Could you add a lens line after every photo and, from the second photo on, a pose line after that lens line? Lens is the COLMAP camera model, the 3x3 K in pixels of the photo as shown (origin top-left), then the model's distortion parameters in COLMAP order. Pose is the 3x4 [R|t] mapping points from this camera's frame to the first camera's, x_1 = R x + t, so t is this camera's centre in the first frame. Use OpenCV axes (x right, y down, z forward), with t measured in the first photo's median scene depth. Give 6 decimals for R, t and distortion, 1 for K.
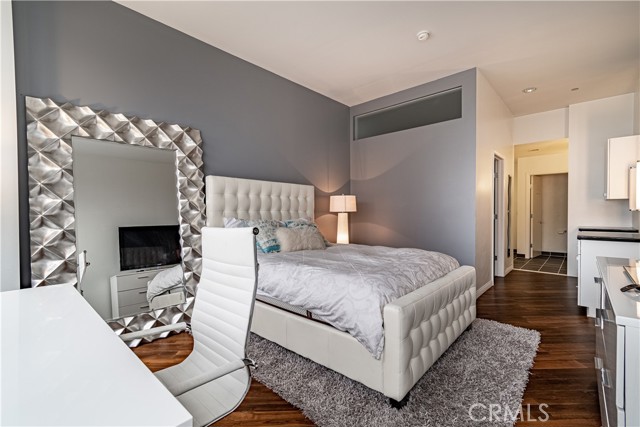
lens RADIAL K [[290.1, 0, 320.0], [0, 290.1, 213.5], [0, 0, 1]] dist [0.001128, 0.000130]
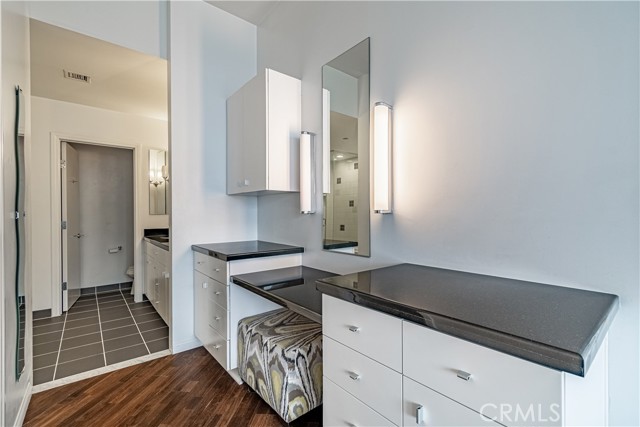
lens RADIAL K [[284.4, 0, 320.0], [0, 284.4, 213.5], [0, 0, 1]] dist [-0.000071, -0.000086]
pose [[0.136027, -0.009277, 0.990662, 0.316449], [0.016806, 0.999834, 0.007056, -0.006726], [-0.990563, 0.015689, 0.136160, 0.511085]]
